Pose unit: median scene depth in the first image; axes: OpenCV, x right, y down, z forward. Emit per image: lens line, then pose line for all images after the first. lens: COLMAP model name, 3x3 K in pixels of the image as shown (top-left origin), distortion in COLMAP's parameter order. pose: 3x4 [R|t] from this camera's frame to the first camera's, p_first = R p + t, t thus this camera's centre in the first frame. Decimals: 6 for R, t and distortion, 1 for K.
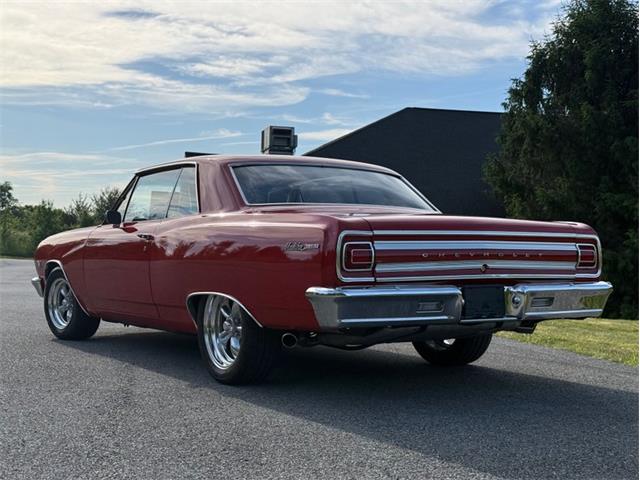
lens RADIAL K [[889.6, 0, 312.9], [0, 889.6, 242.0], [0, 0, 1]] dist [0.198945, -0.418225]
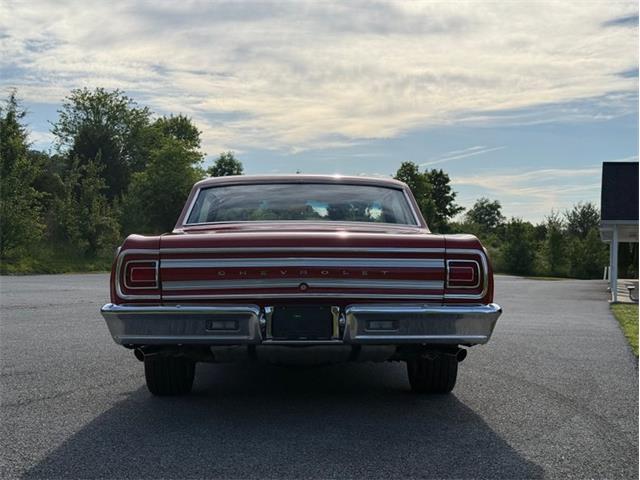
lens RADIAL K [[889.6, 0, 312.9], [0, 889.6, 242.0], [0, 0, 1]] dist [0.198945, -0.418225]
pose [[0.856906, -0.016979, -0.515193, 0.674058], [0.008027, 0.999776, -0.019599, 0.000543], [0.515410, 0.012659, 0.856850, 0.196828]]
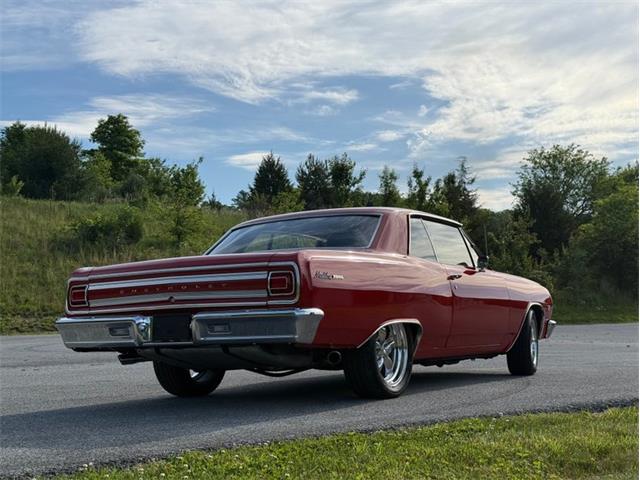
lens RADIAL K [[889.6, 0, 312.9], [0, 889.6, 242.0], [0, 0, 1]] dist [0.198945, -0.418225]
pose [[0.457764, -0.104211, -0.882945, 1.312585], [0.037215, 0.994482, -0.098081, 0.075332], [0.888294, 0.012039, 0.459117, 0.610355]]
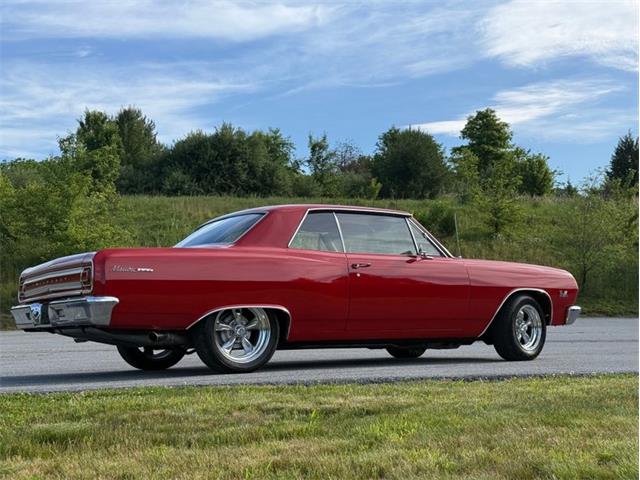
lens RADIAL K [[889.6, 0, 312.9], [0, 889.6, 242.0], [0, 0, 1]] dist [0.198945, -0.418225]
pose [[0.009672, -0.105396, -0.994383, 1.699637], [0.031056, 0.993982, -0.105052, 0.119222], [0.999471, -0.029865, 0.012887, 1.406584]]
